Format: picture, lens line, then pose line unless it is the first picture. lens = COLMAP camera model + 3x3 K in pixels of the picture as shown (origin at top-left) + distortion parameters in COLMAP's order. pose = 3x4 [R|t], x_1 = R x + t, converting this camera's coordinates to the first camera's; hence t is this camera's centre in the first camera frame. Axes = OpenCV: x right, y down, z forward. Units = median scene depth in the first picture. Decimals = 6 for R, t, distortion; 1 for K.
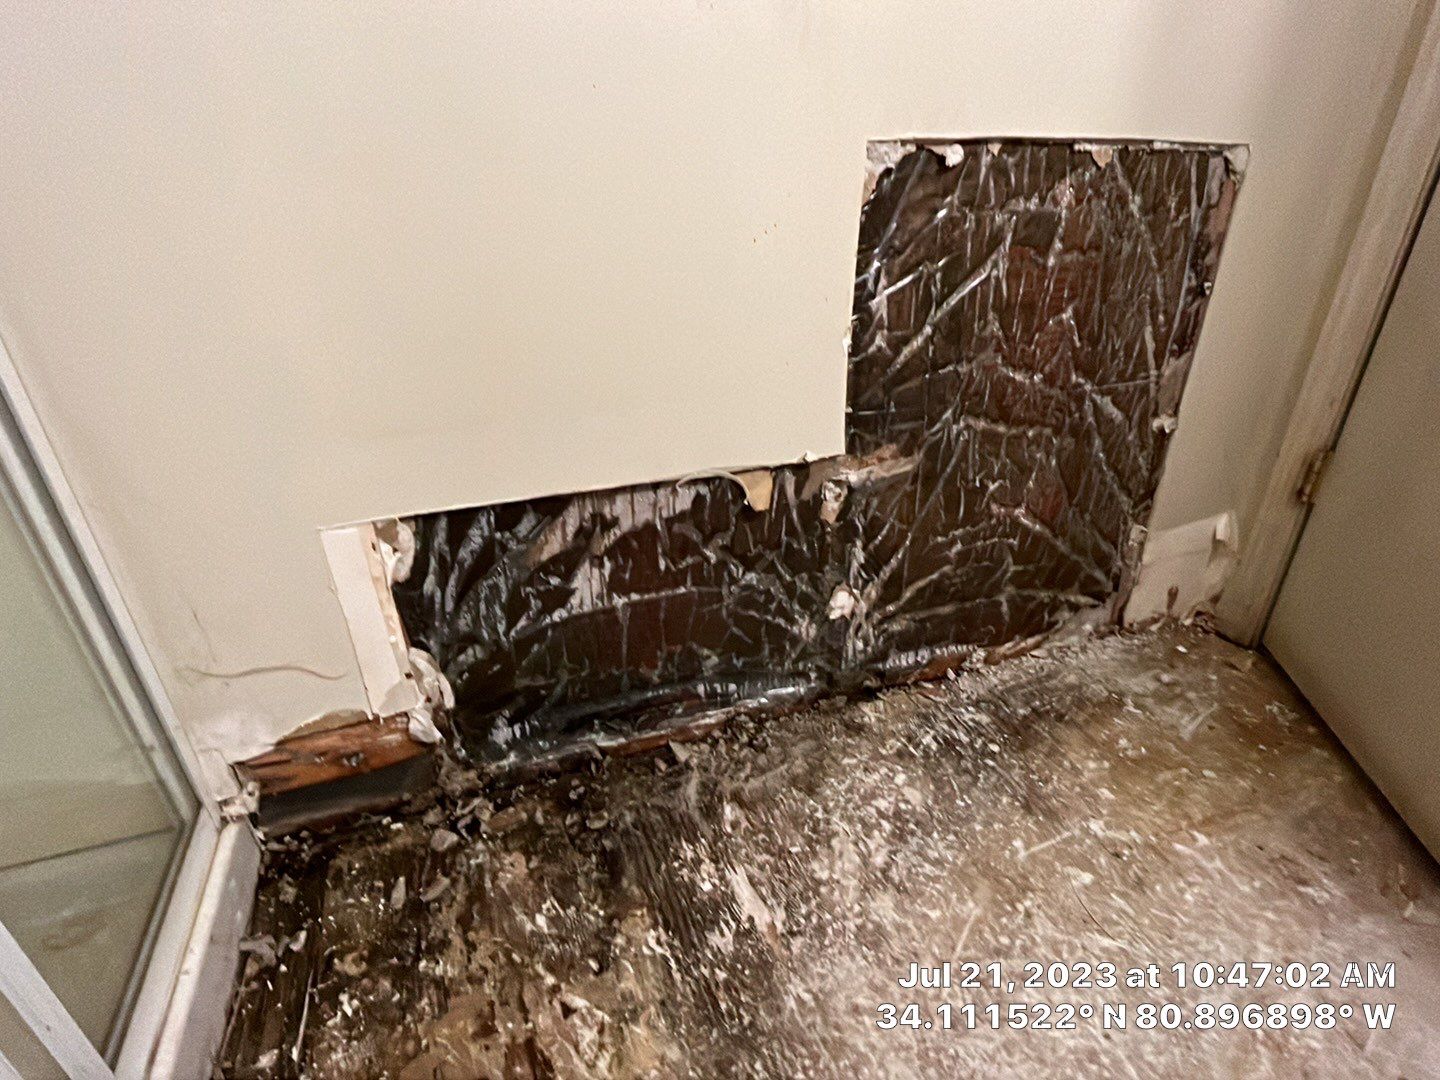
lens RADIAL K [[757.1, 0, 719.0], [0, 757.1, 538.2], [0, 0, 1]] dist [-0.002606, -0.000412]
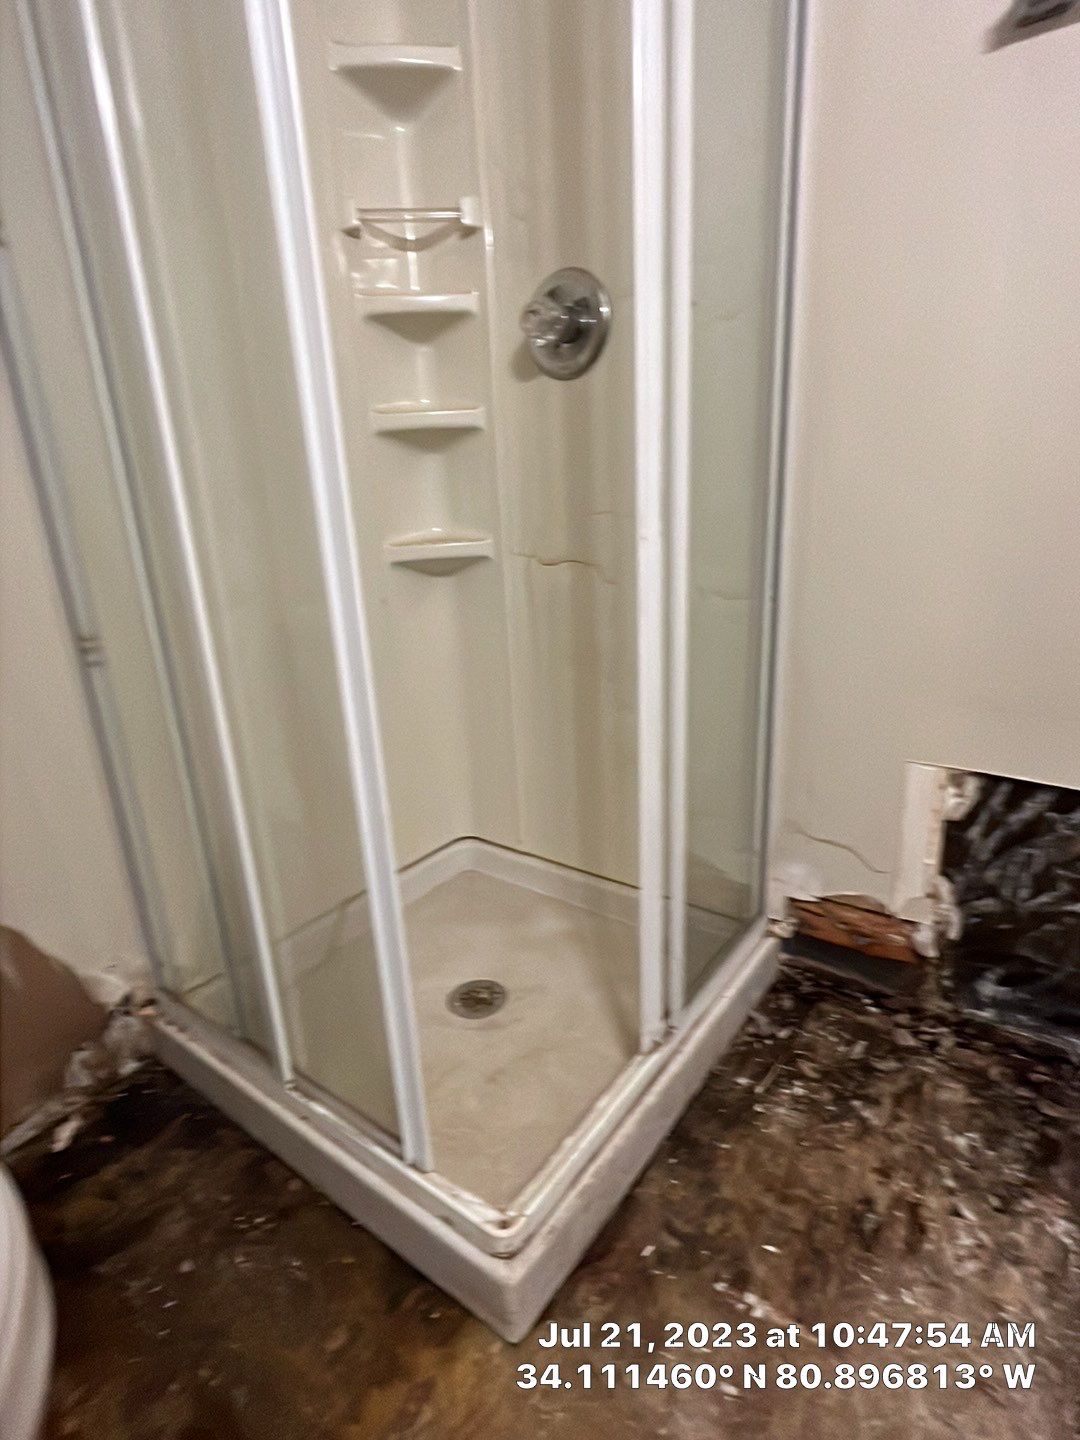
lens RADIAL K [[757.1, 0, 543.9], [0, 757.1, 721.4], [0, 0, 1]] dist [-0.002606, -0.000412]
pose [[0.562341, 0.248130, -0.788799, 0.143211], [-0.358321, 0.932825, 0.037986, 0.094084], [0.745237, 0.261283, 0.613476, -0.311531]]
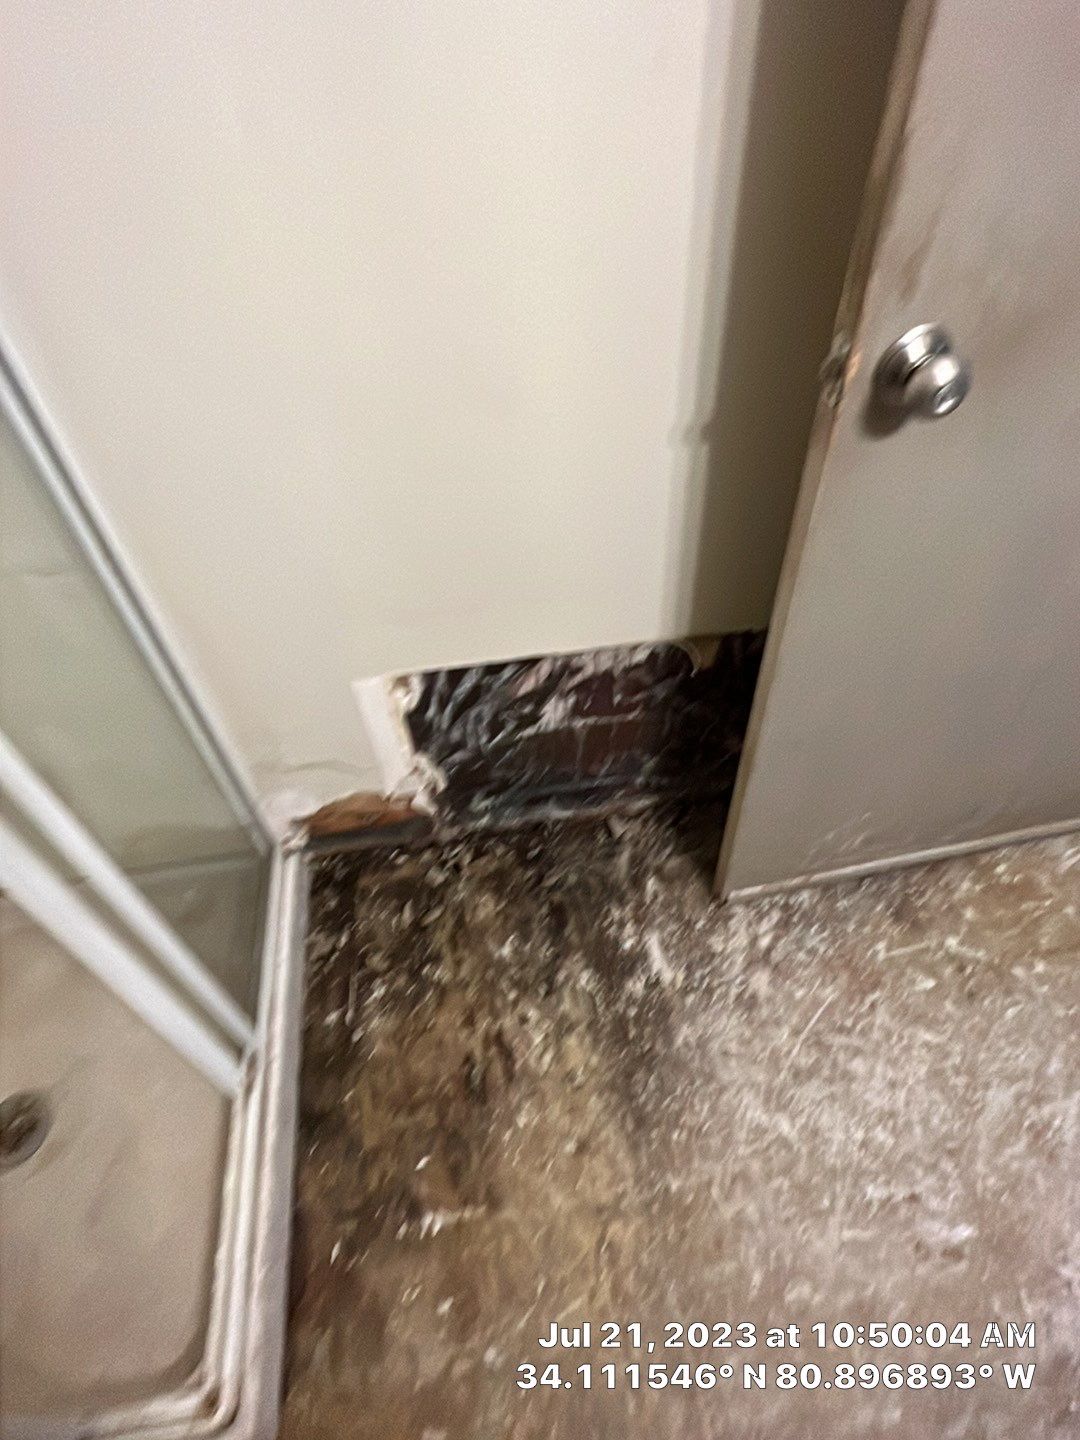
lens RADIAL K [[757.1, 0, 540.6], [0, 757.1, 716.9], [0, 0, 1]] dist [-0.002606, -0.000412]
pose [[0.984269, 0.110252, -0.138051, -0.027676], [-0.058221, 0.940155, 0.335735, -0.350582], [0.166805, -0.322417, 0.931785, -0.139811]]
